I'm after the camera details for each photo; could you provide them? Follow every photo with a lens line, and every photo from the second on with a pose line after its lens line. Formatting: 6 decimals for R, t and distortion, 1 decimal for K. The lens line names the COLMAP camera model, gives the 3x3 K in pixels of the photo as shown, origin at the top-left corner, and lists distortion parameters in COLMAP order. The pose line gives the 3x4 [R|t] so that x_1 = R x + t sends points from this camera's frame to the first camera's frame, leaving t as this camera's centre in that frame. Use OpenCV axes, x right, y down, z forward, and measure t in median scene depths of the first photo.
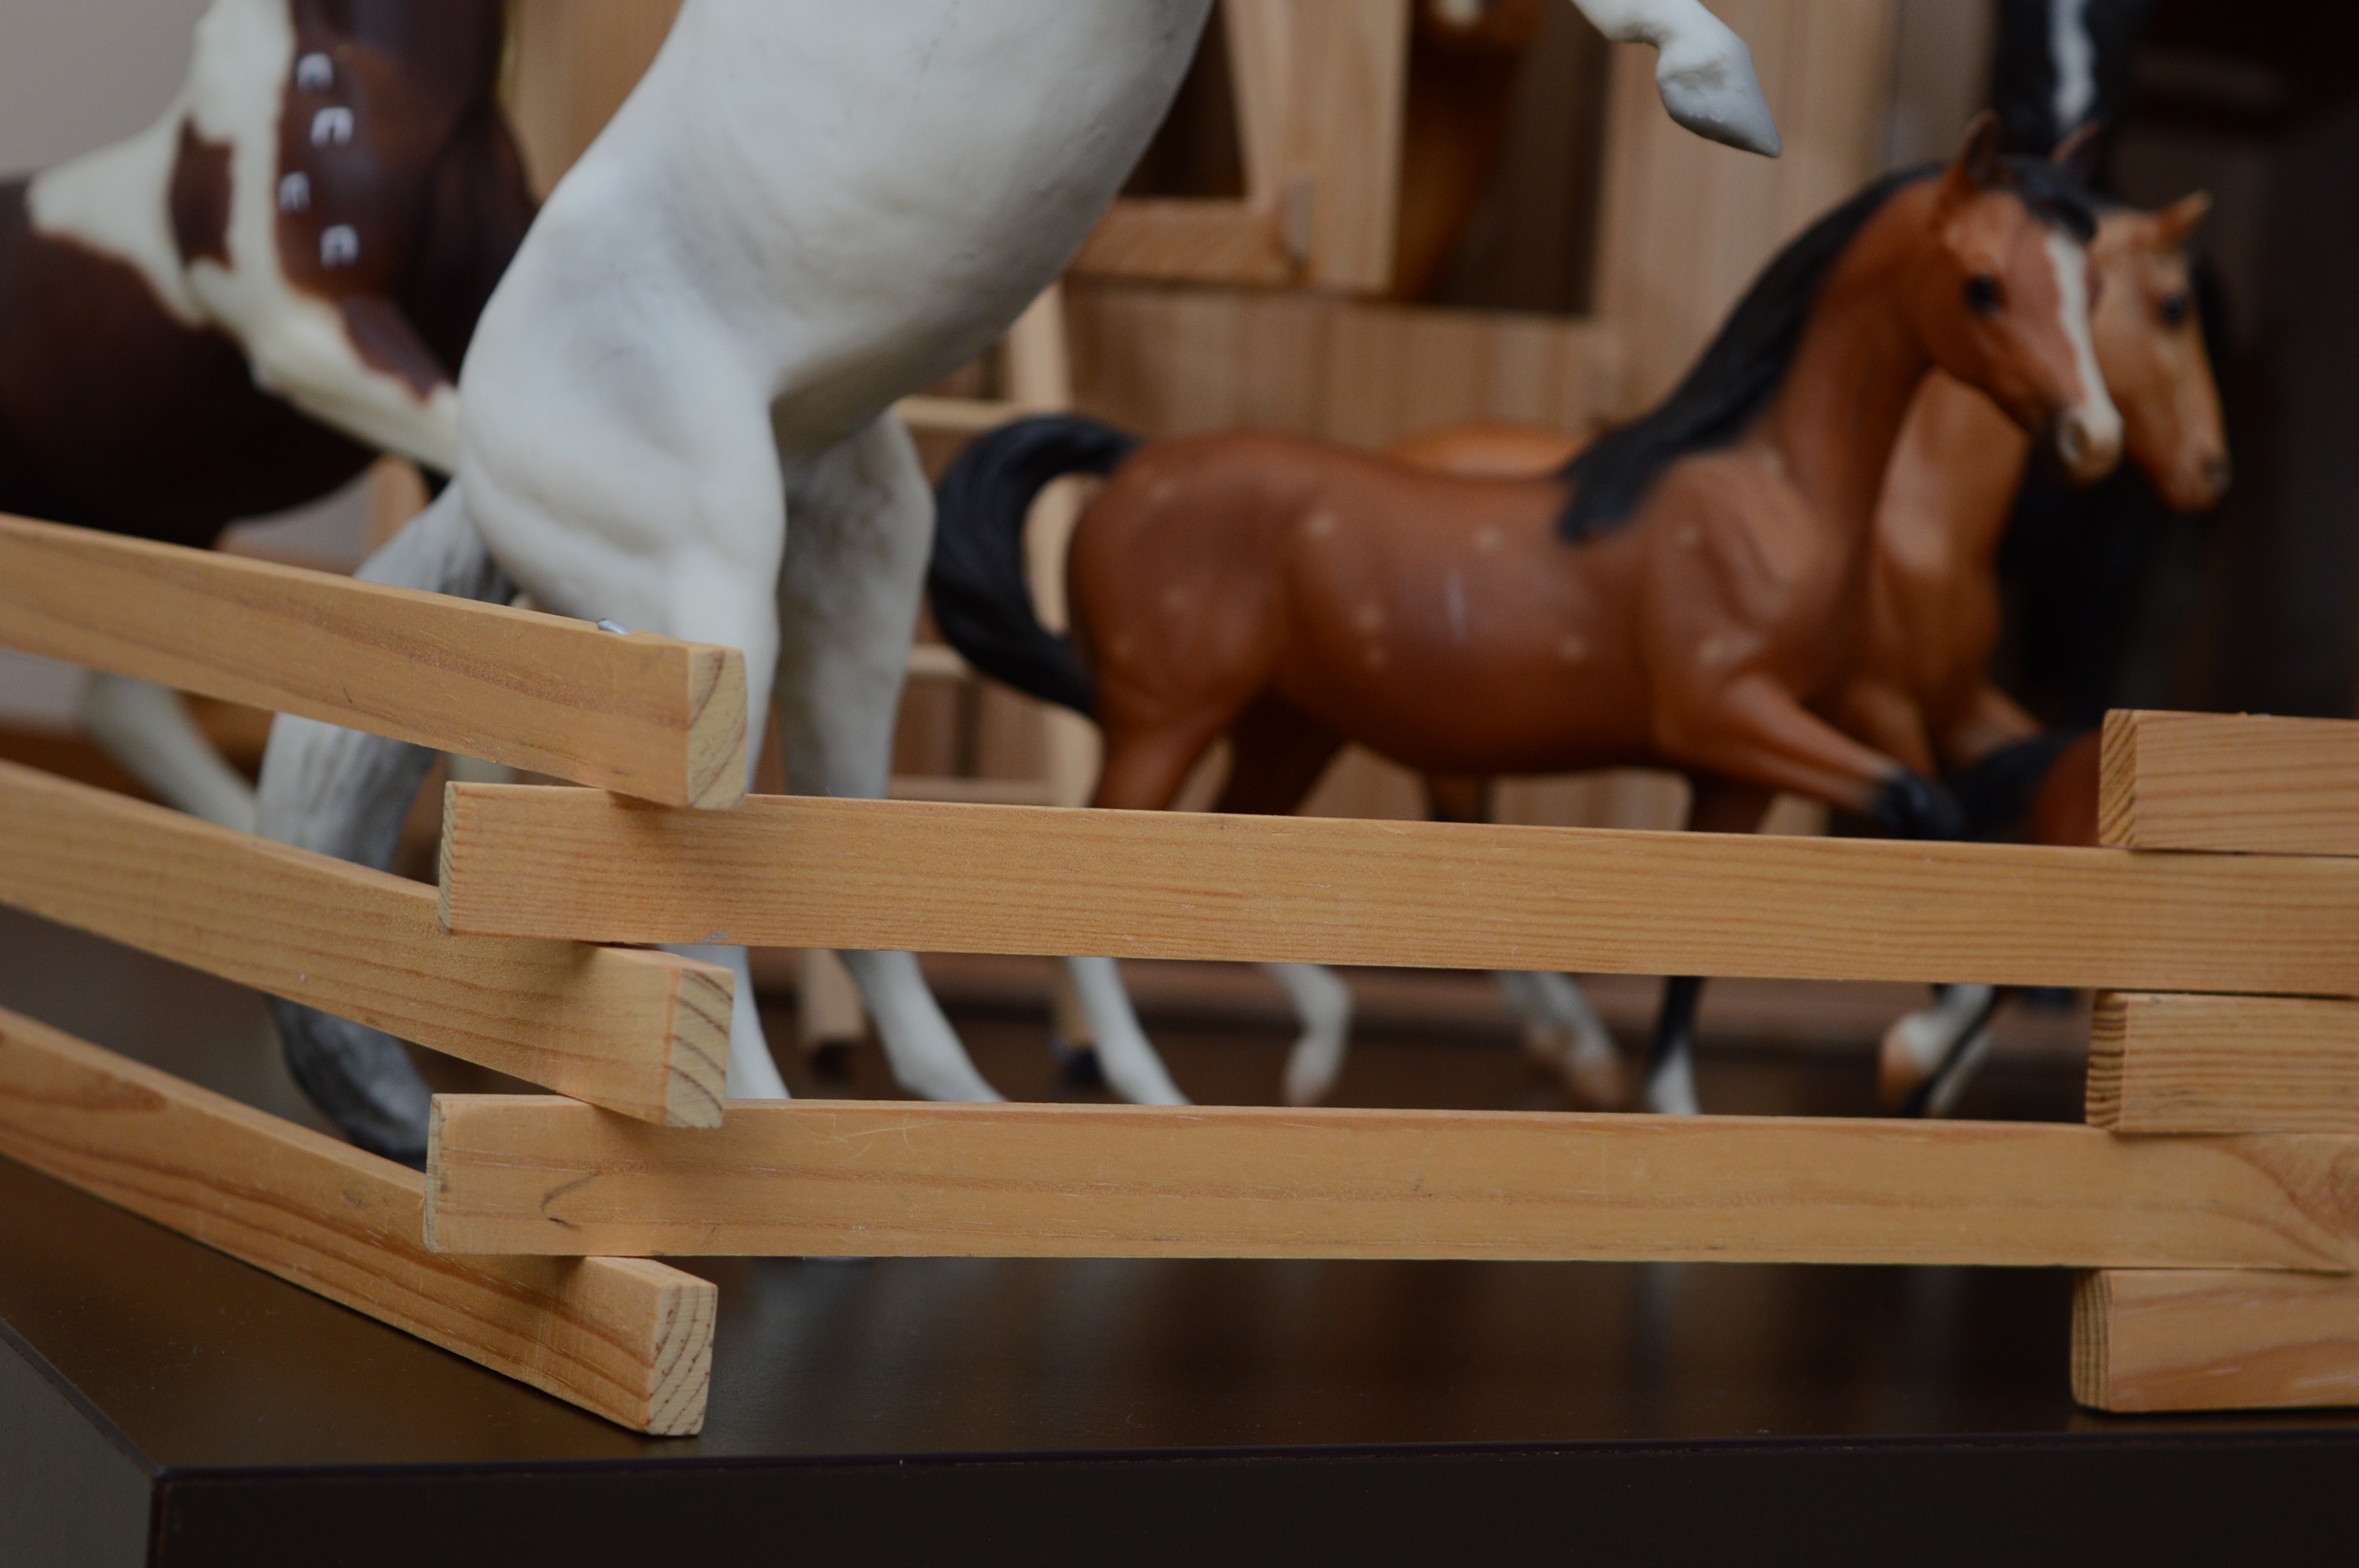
lens RADIAL K [[4878.5, 0, 1167.7], [0, 4878.5, 786.1], [0, 0, 1]] dist [0.055576, 0.000000]
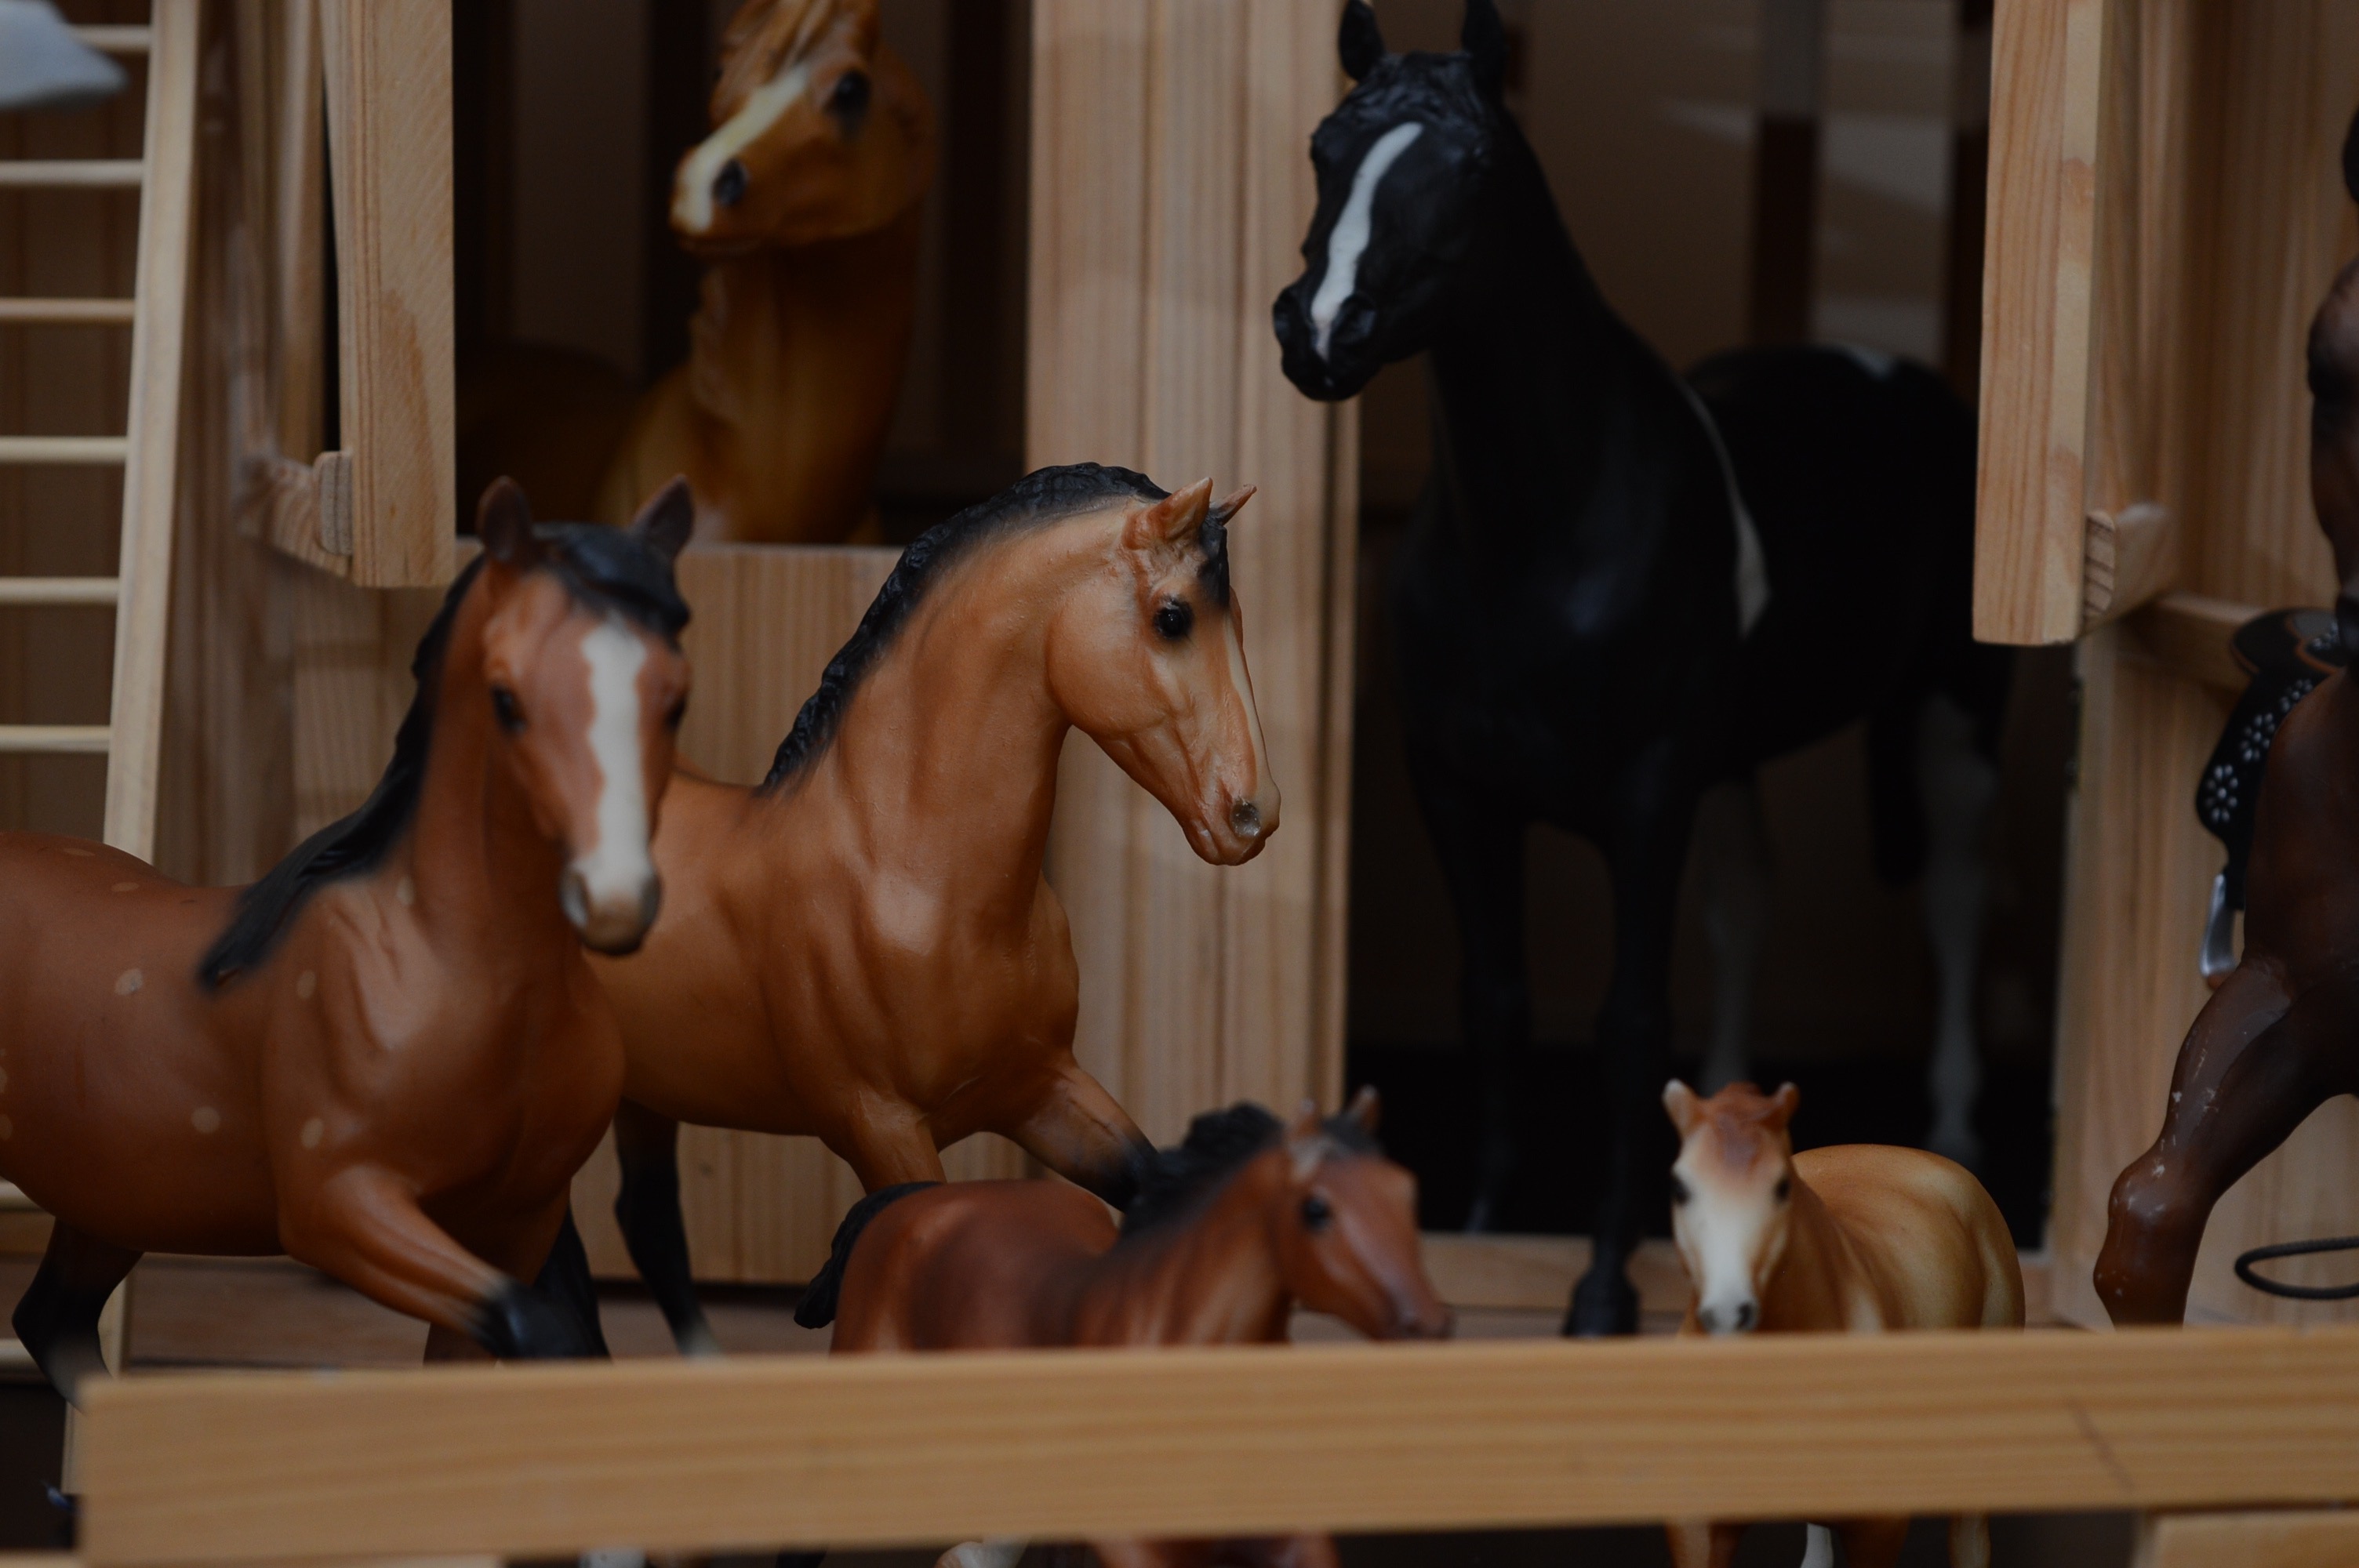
lens RADIAL K [[4878.5, 0, 1166.4], [0, 4878.5, 791.0], [0, 0, 1]] dist [0.055576, 0.000000]
pose [[0.964261, -0.022807, -0.263971, 0.477403], [0.030796, 0.999183, 0.026168, -0.104392], [0.263158, -0.033362, 0.964176, 0.263973]]
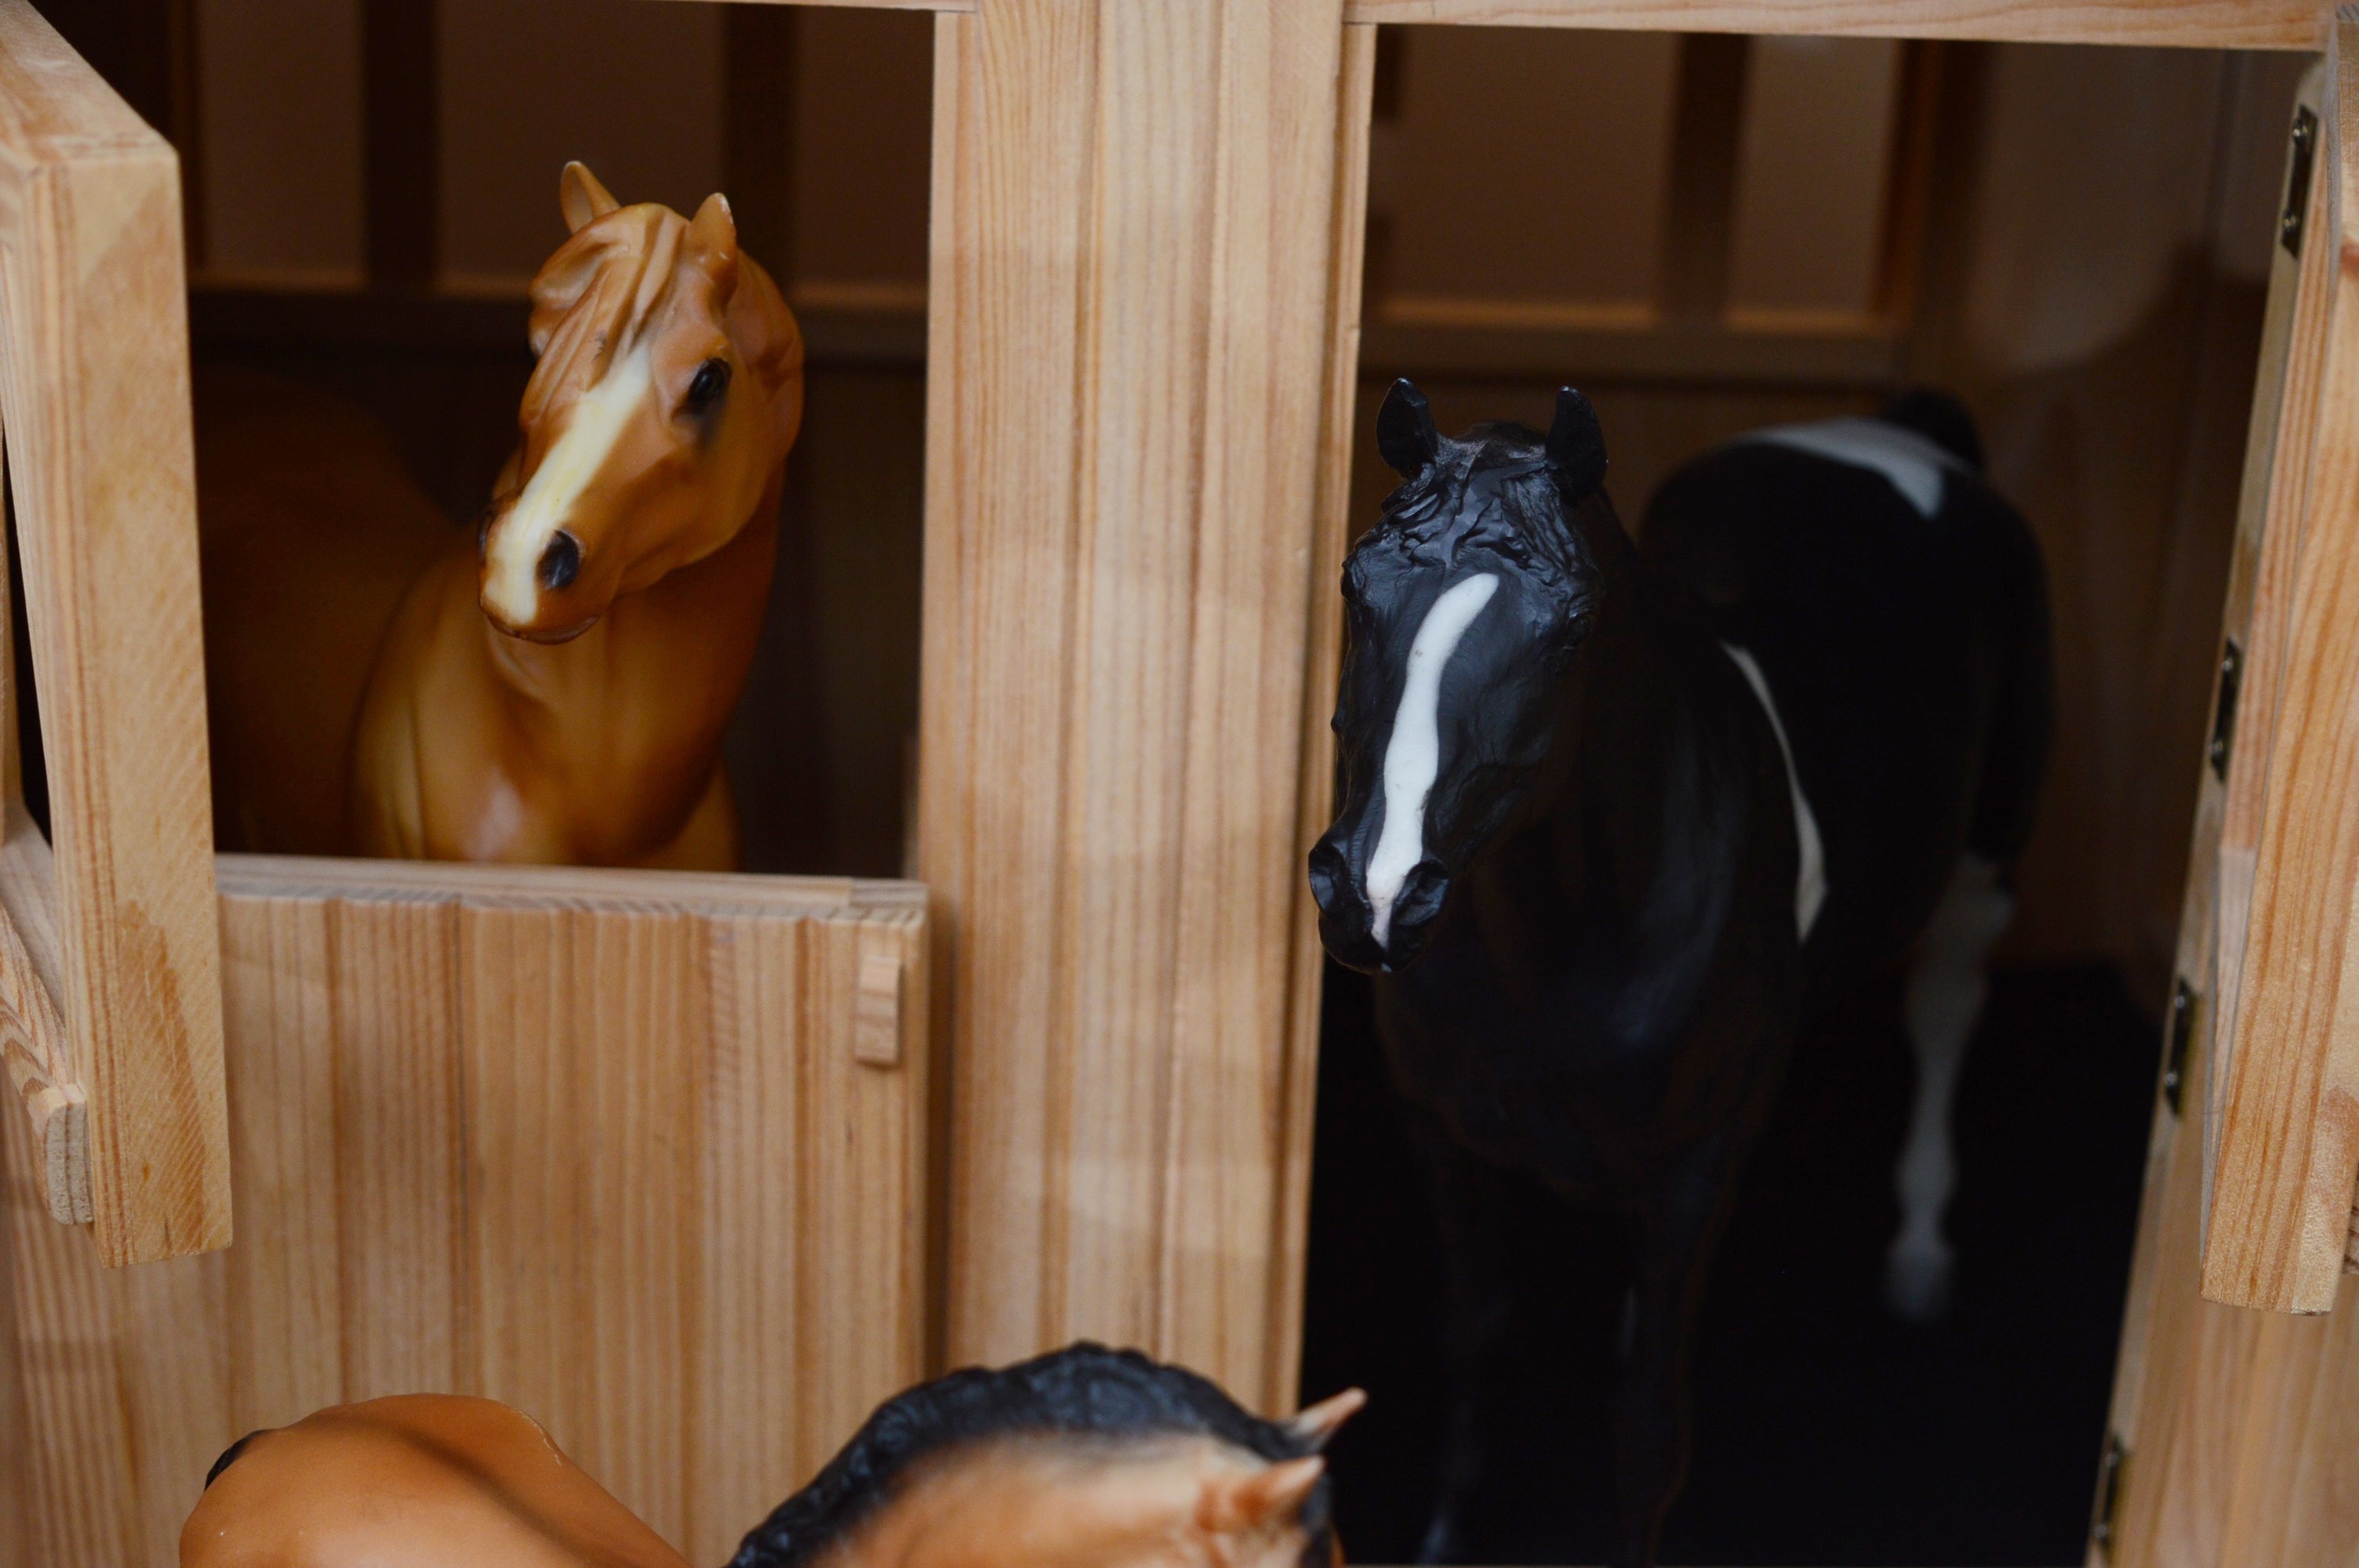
lens RADIAL K [[4457.4, 0, 1167.7], [0, 4457.4, 775.8], [0, 0, 1]] dist [-0.000474, 0.000000]
pose [[0.984700, 0.031531, -0.171384, 0.325305], [0.019376, 0.957584, 0.287502, -0.403072], [0.173180, -0.286424, 0.942322, 0.602808]]
